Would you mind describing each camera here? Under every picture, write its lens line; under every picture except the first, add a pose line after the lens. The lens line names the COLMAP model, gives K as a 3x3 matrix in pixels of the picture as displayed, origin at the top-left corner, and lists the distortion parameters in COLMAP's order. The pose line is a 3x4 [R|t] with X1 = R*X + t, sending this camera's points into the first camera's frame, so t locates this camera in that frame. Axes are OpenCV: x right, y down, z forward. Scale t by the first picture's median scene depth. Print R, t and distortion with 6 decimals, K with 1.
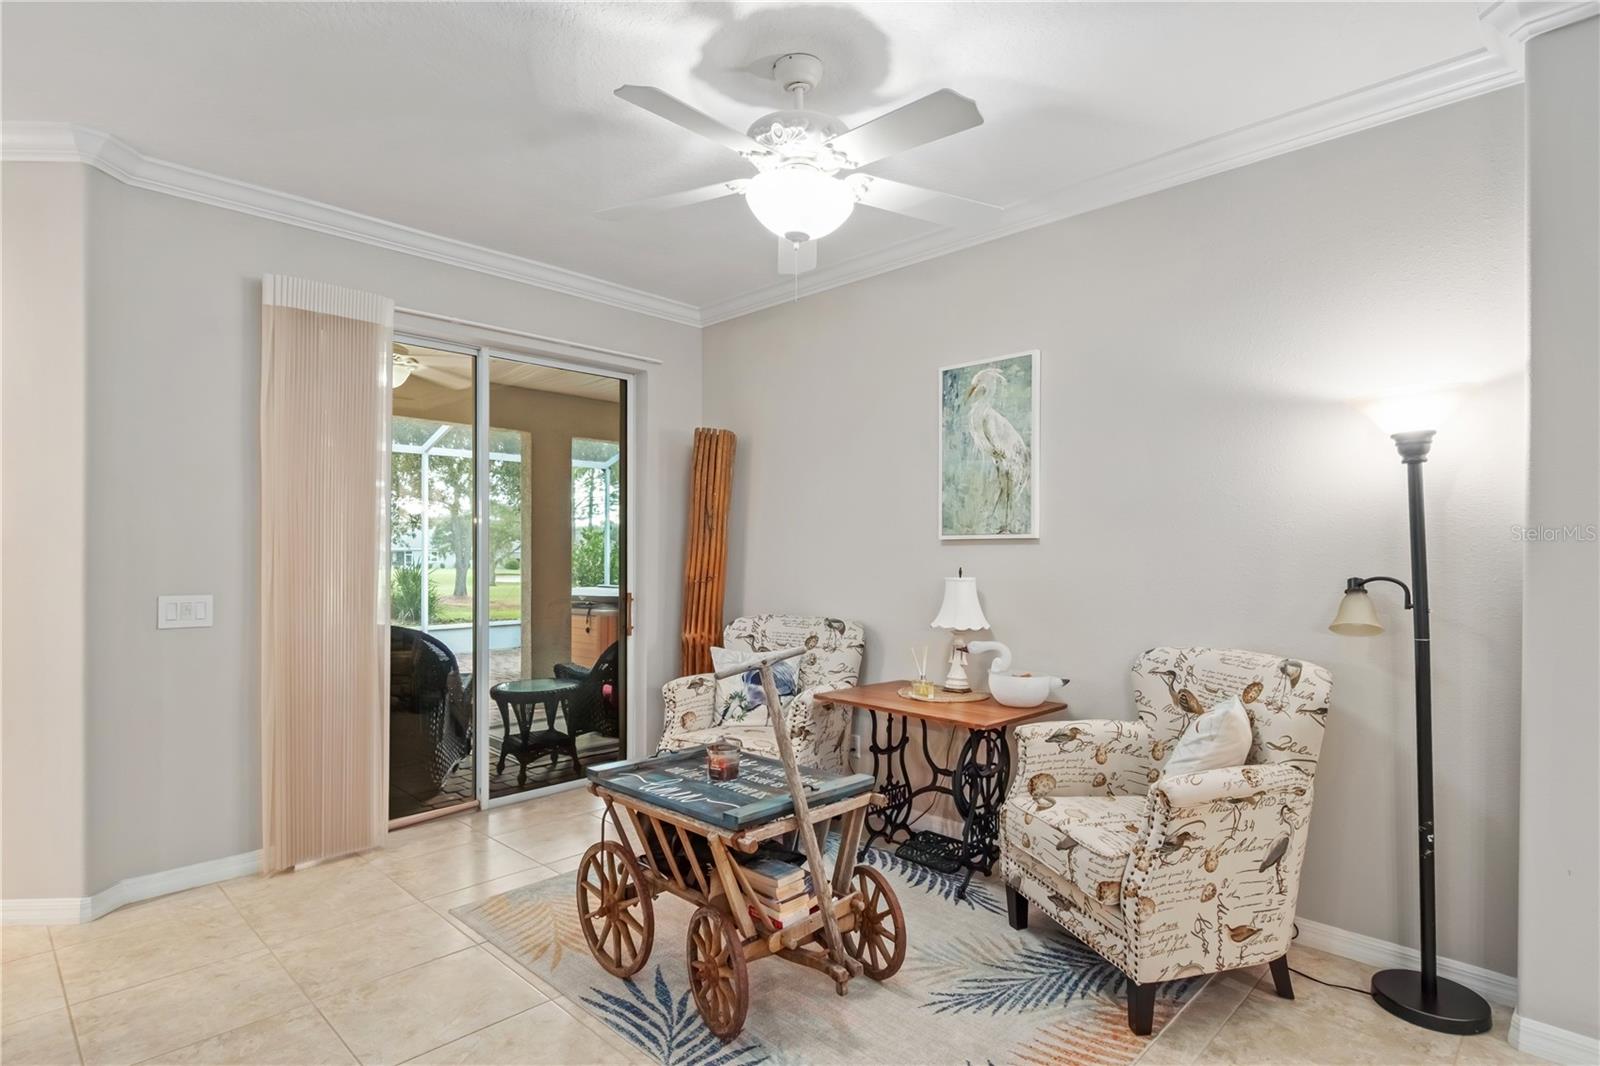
lens RADIAL K [[813.0, 0, 810.3], [0, 813.0, 555.2], [0, 0, 1]] dist [-0.000632, 0.000284]
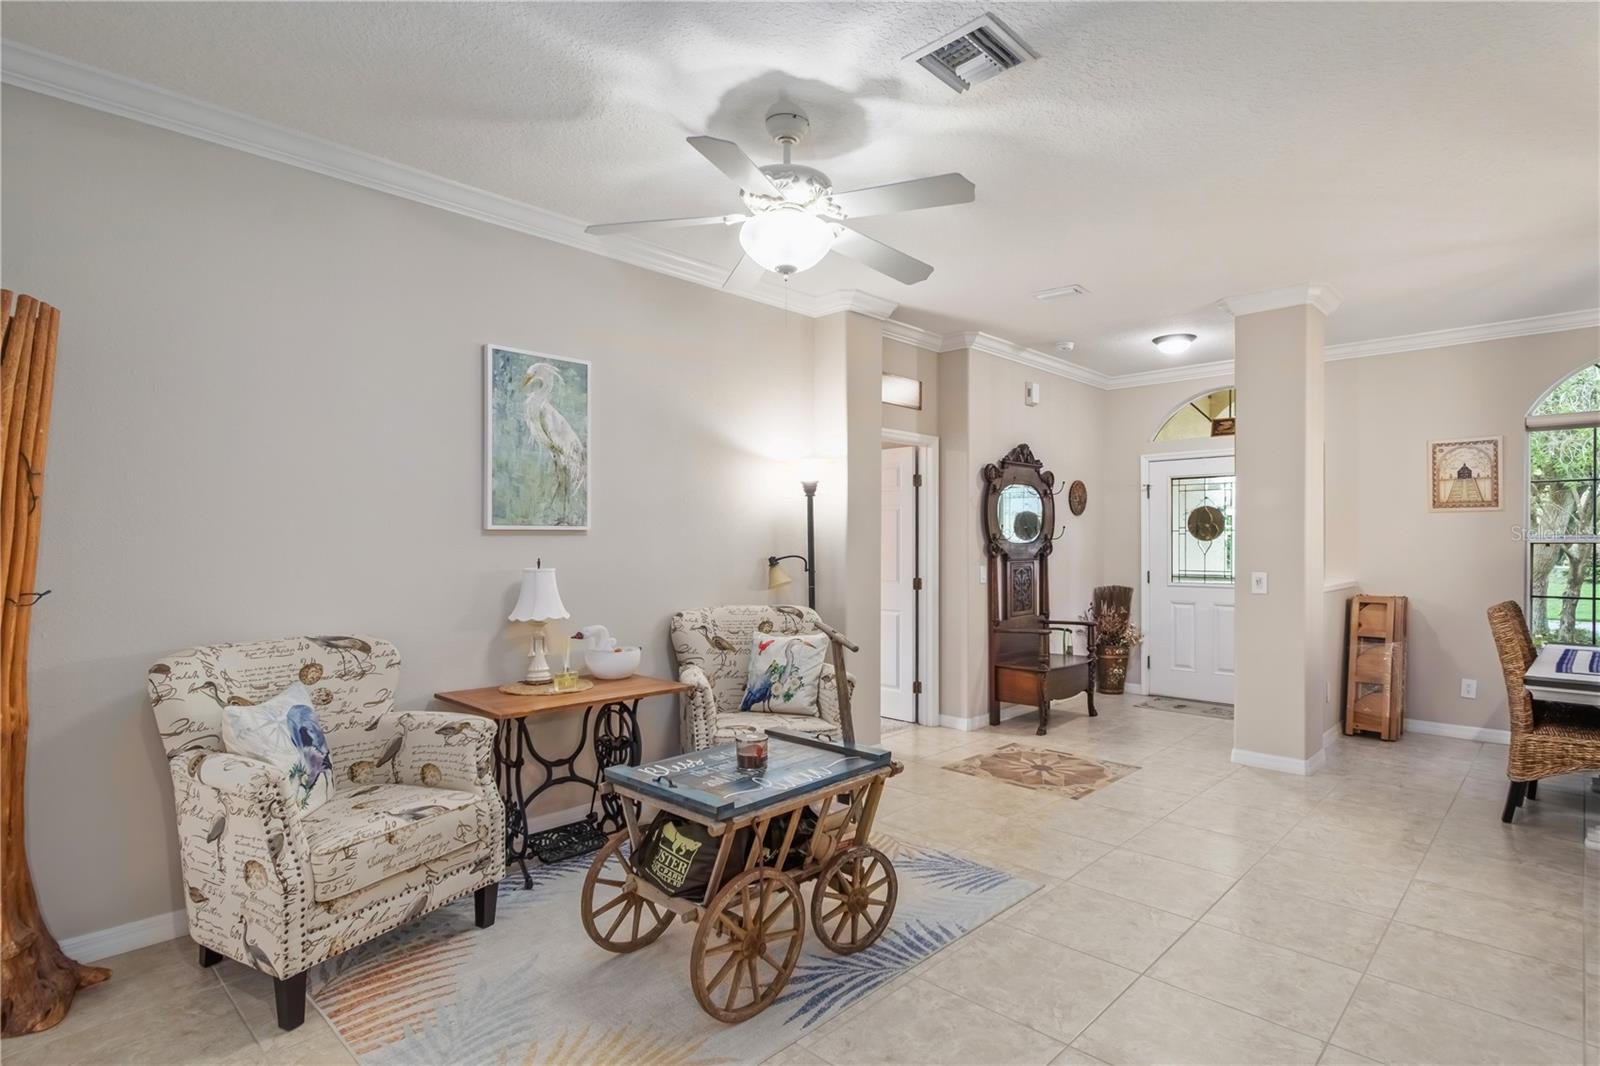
lens RADIAL K [[820.5, 0, 810.9], [0, 820.5, 544.0], [0, 0, 1]] dist [0.001971, -0.000033]
pose [[-0.003799, -0.003833, 0.999985, -0.844267], [0.004920, 0.999980, 0.003852, -0.004639], [-0.999981, 0.004935, -0.003780, 0.692917]]
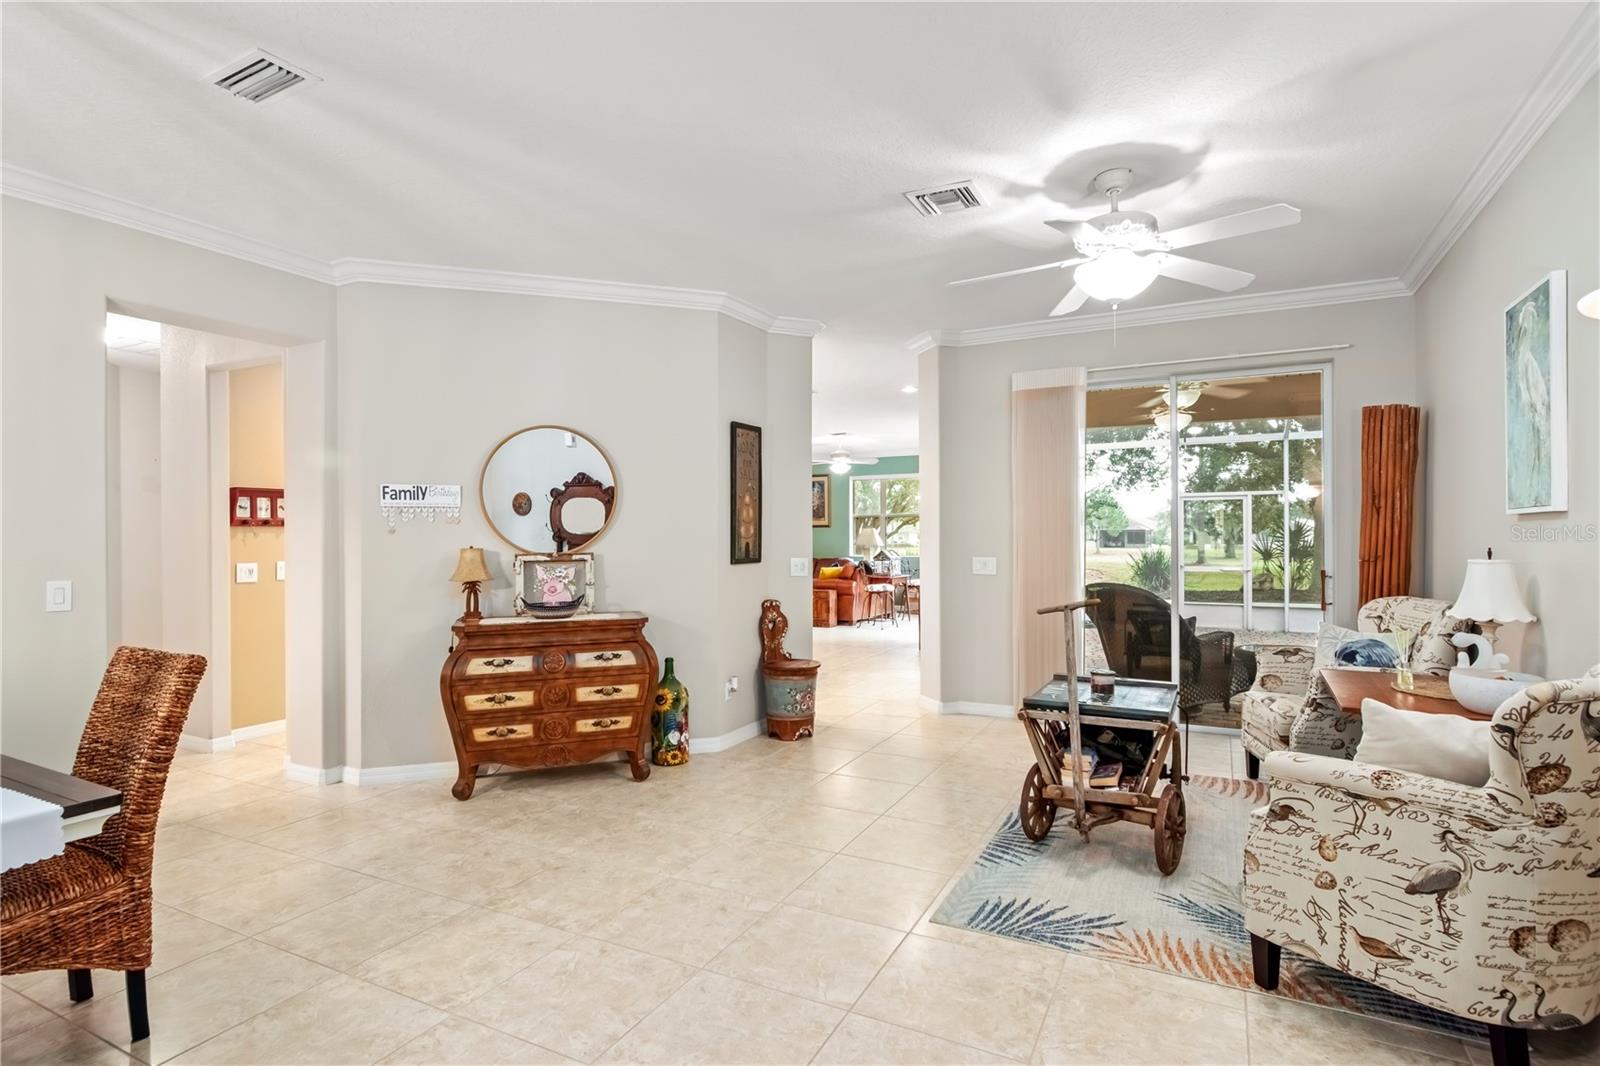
lens RADIAL K [[783.0, 0, 800.0], [0, 783.0, 533.0], [0, 0, 1]] dist [-0.025089, 0.000038]
pose [[0.275939, -0.005858, -0.961157, 0.776114], [0.001125, 0.999983, -0.005771, 0.003921], [0.961175, 0.000511, 0.275940, 0.094786]]
